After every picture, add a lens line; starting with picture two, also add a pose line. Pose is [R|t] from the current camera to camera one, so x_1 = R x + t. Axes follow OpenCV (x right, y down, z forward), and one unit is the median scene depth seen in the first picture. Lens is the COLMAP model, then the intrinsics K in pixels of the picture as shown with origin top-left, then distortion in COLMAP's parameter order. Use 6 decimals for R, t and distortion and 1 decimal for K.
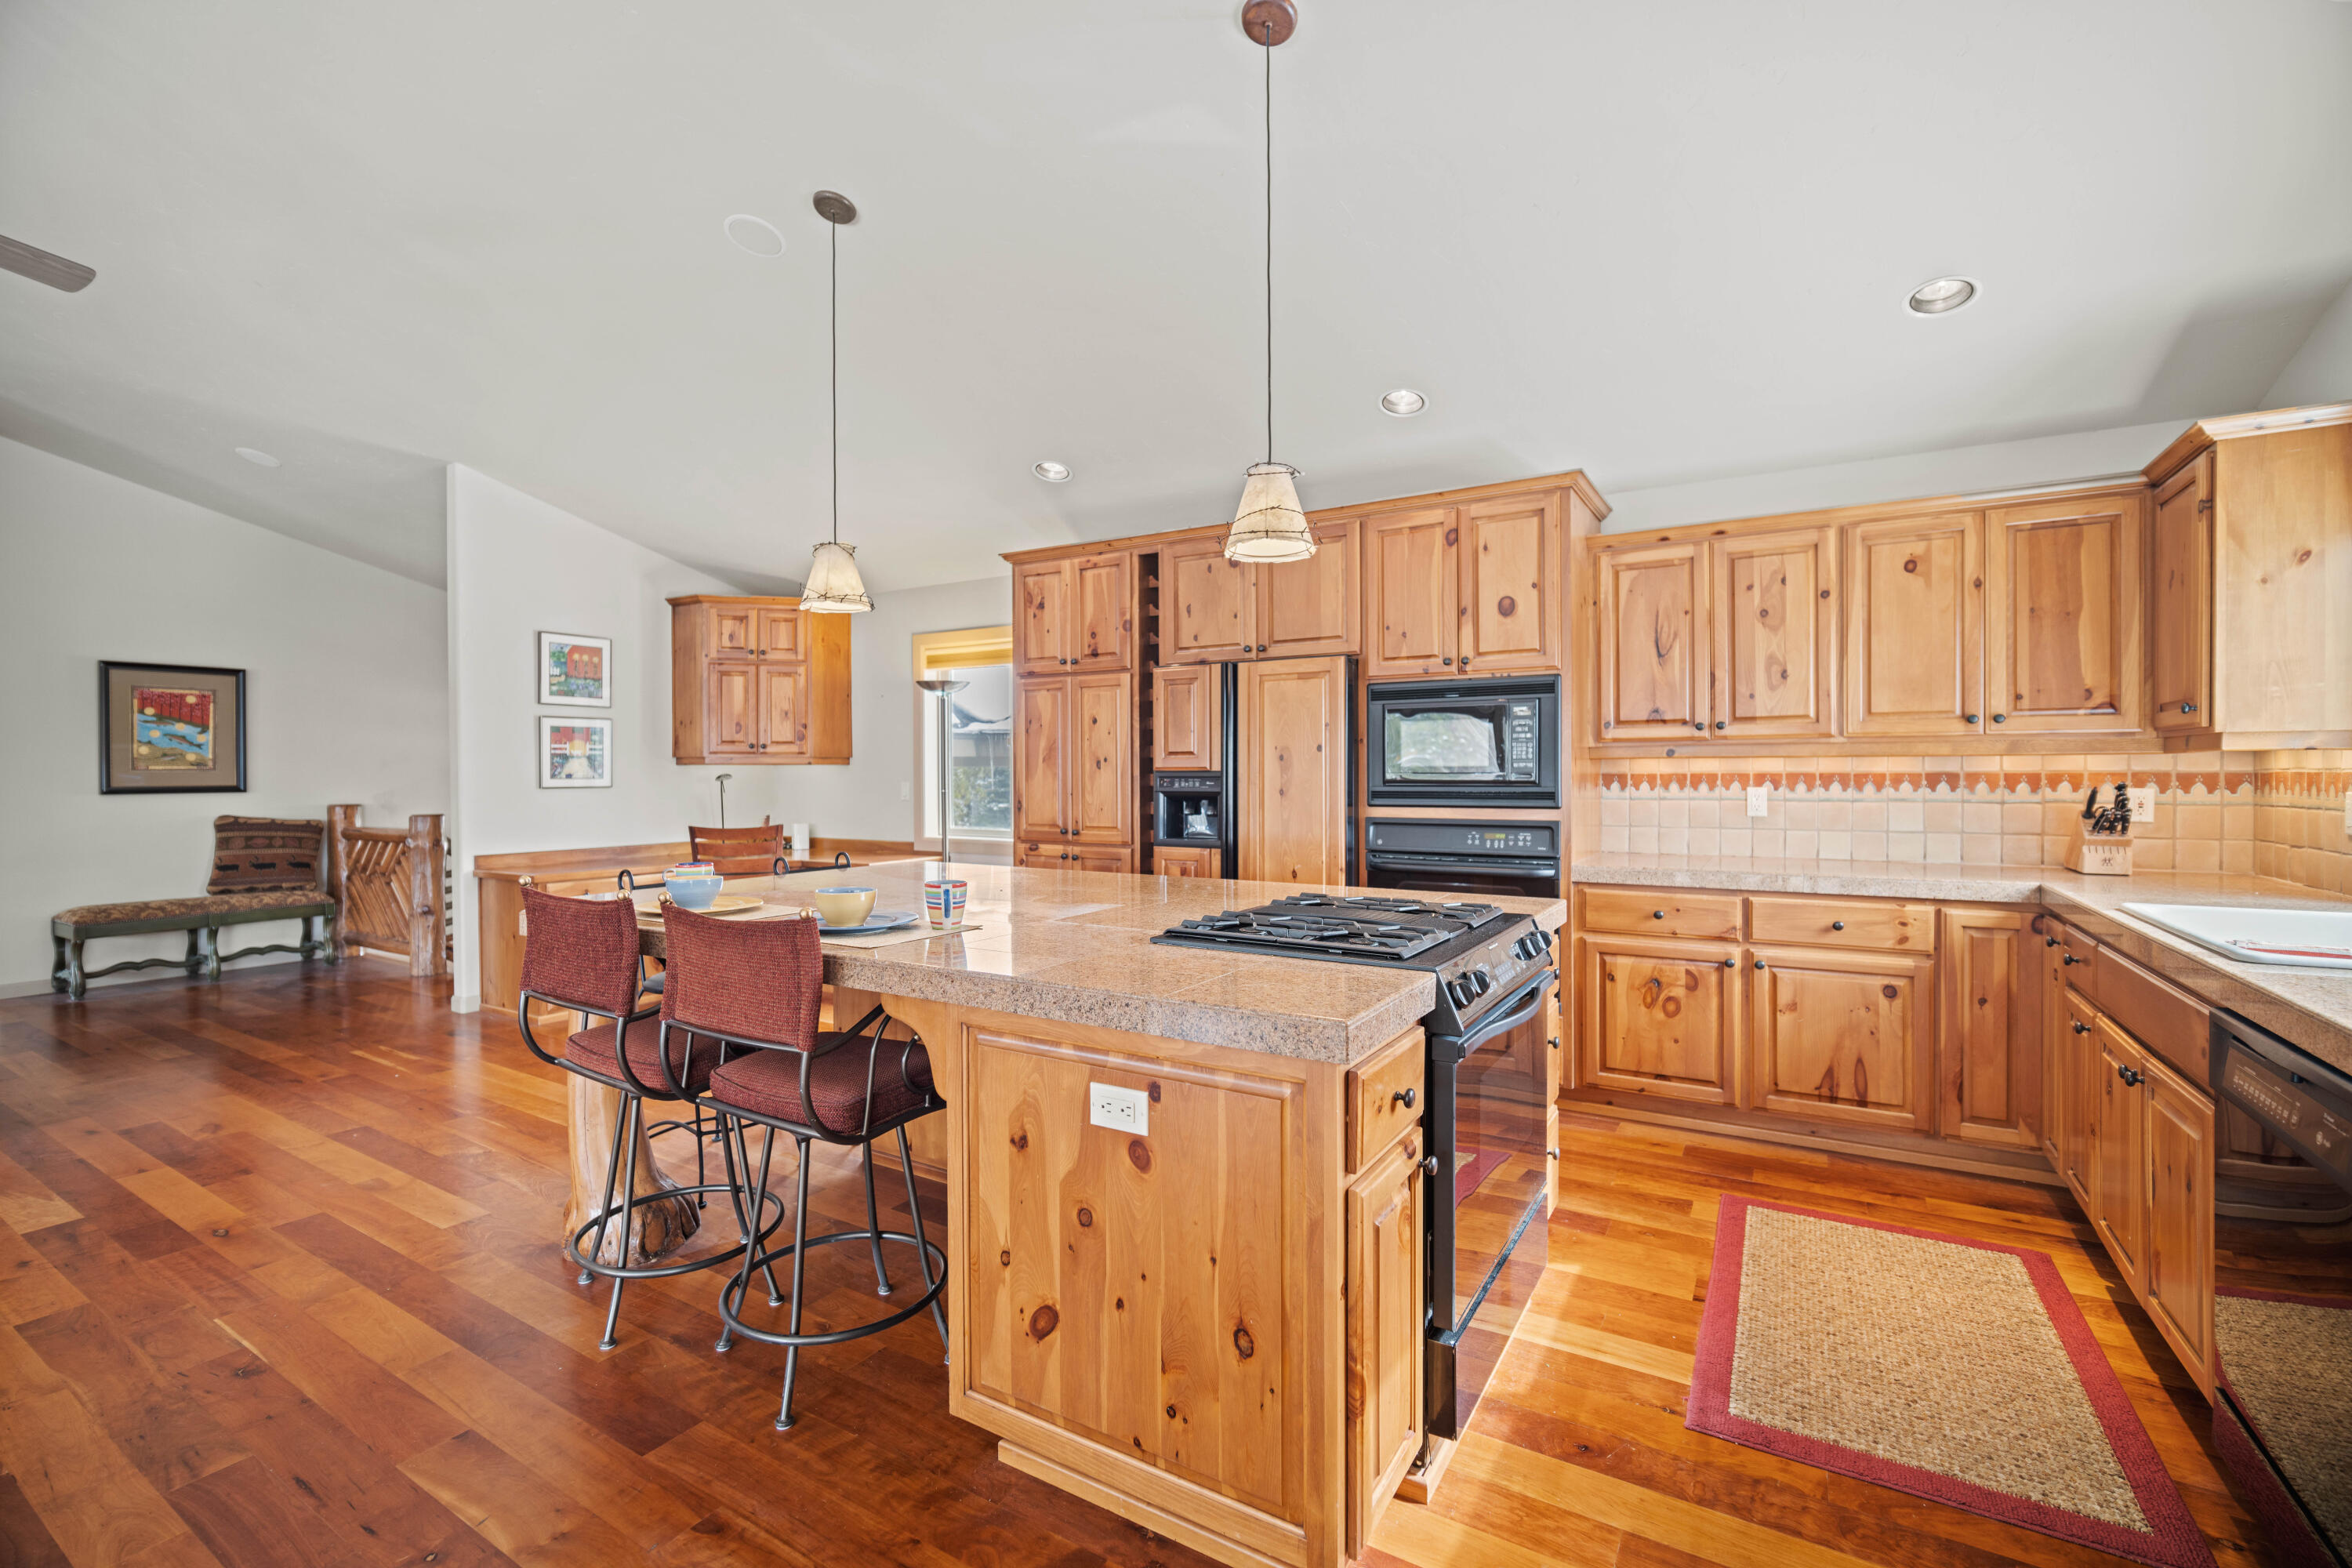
lens RADIAL K [[1019.3, 0, 1170.2], [0, 1019.3, 784.1], [0, 0, 1]] dist [-0.012896, 0.000184]
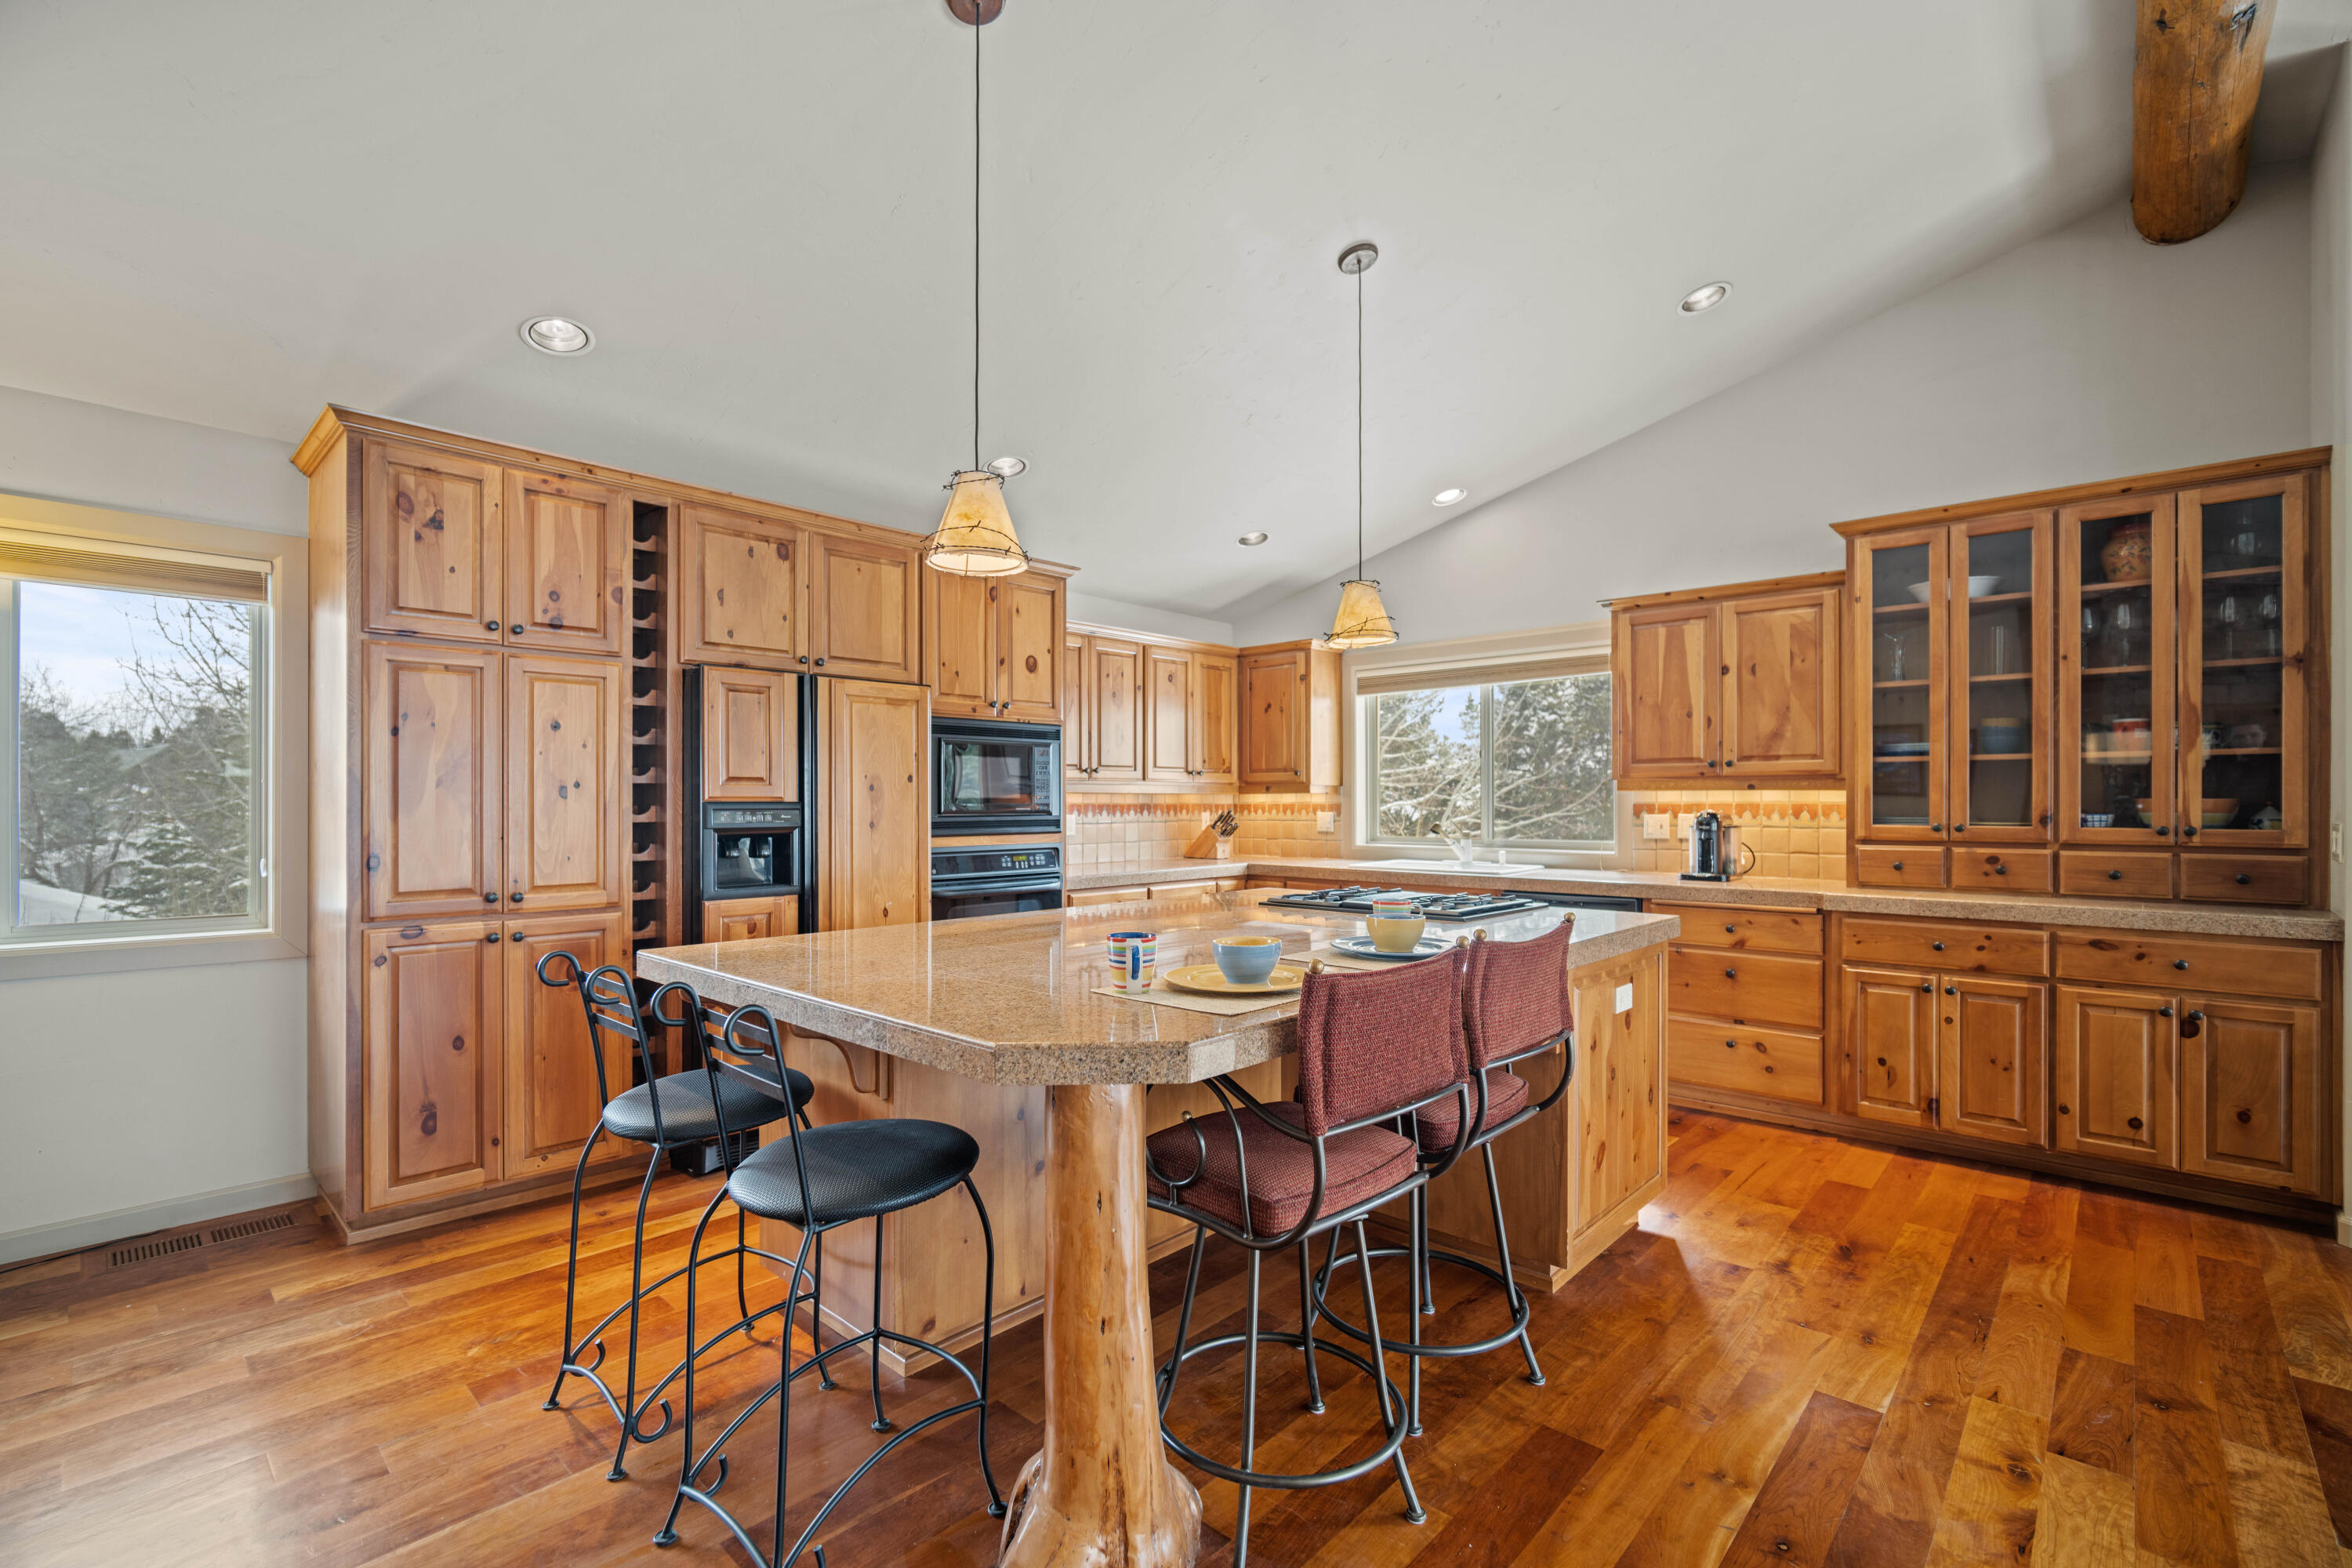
lens RADIAL K [[1039.0, 0, 1166.8], [0, 1039.0, 799.9], [0, 0, 1]] dist [-0.012137, 0.000827]
pose [[0.203921, 0.005977, 0.978969, -0.643709], [0.013329, 0.999872, -0.008881, -0.002497], [-0.978897, 0.014860, 0.203815, 0.468295]]
